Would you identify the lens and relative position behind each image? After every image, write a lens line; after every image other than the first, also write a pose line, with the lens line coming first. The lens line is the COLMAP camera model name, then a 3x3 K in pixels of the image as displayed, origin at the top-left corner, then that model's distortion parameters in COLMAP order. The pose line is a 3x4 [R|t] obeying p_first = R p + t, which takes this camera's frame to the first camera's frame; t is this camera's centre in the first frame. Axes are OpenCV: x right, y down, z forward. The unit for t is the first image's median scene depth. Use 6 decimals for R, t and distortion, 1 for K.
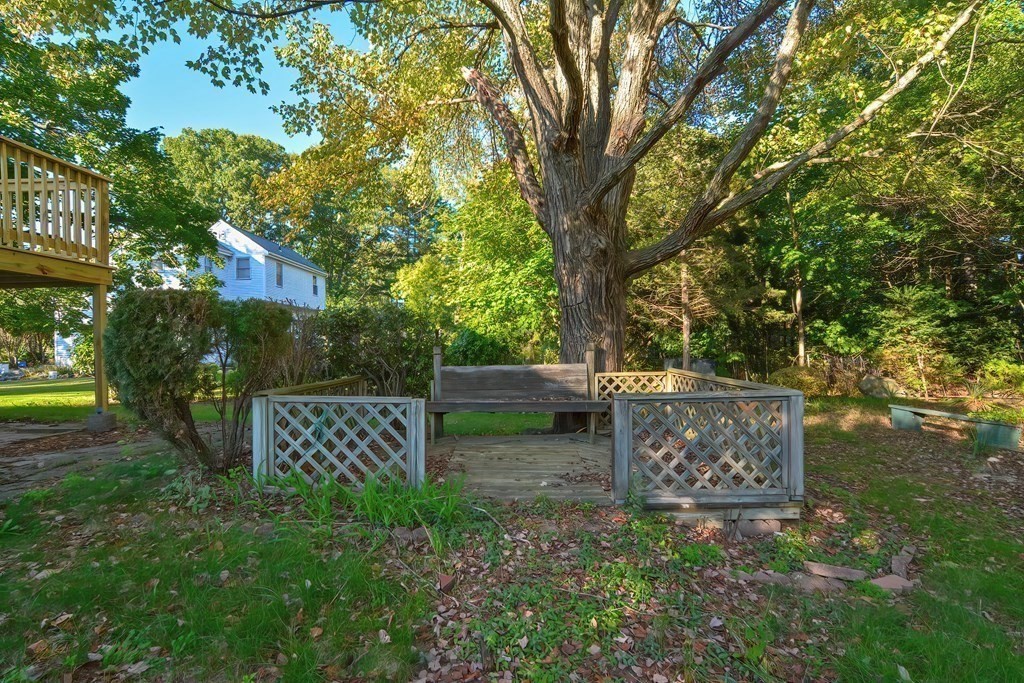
lens RADIAL K [[508.0, 0, 504.8], [0, 508.0, 341.6], [0, 0, 1]] dist [-0.018022, 0.000380]
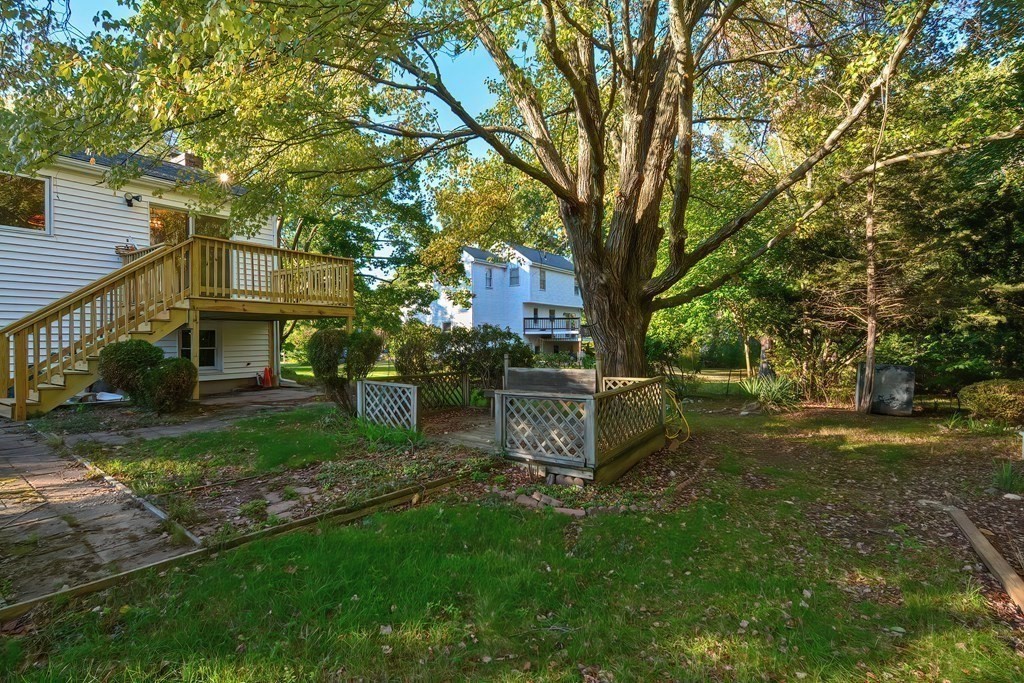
lens RADIAL K [[508.0, 0, 504.8], [0, 508.0, 341.6], [0, 0, 1]] dist [-0.018022, 0.000380]
pose [[0.832249, 0.012930, -0.554252, 1.171334], [-0.001044, 0.999763, 0.021757, -0.098729], [0.554402, -0.017529, 0.832065, -0.411335]]
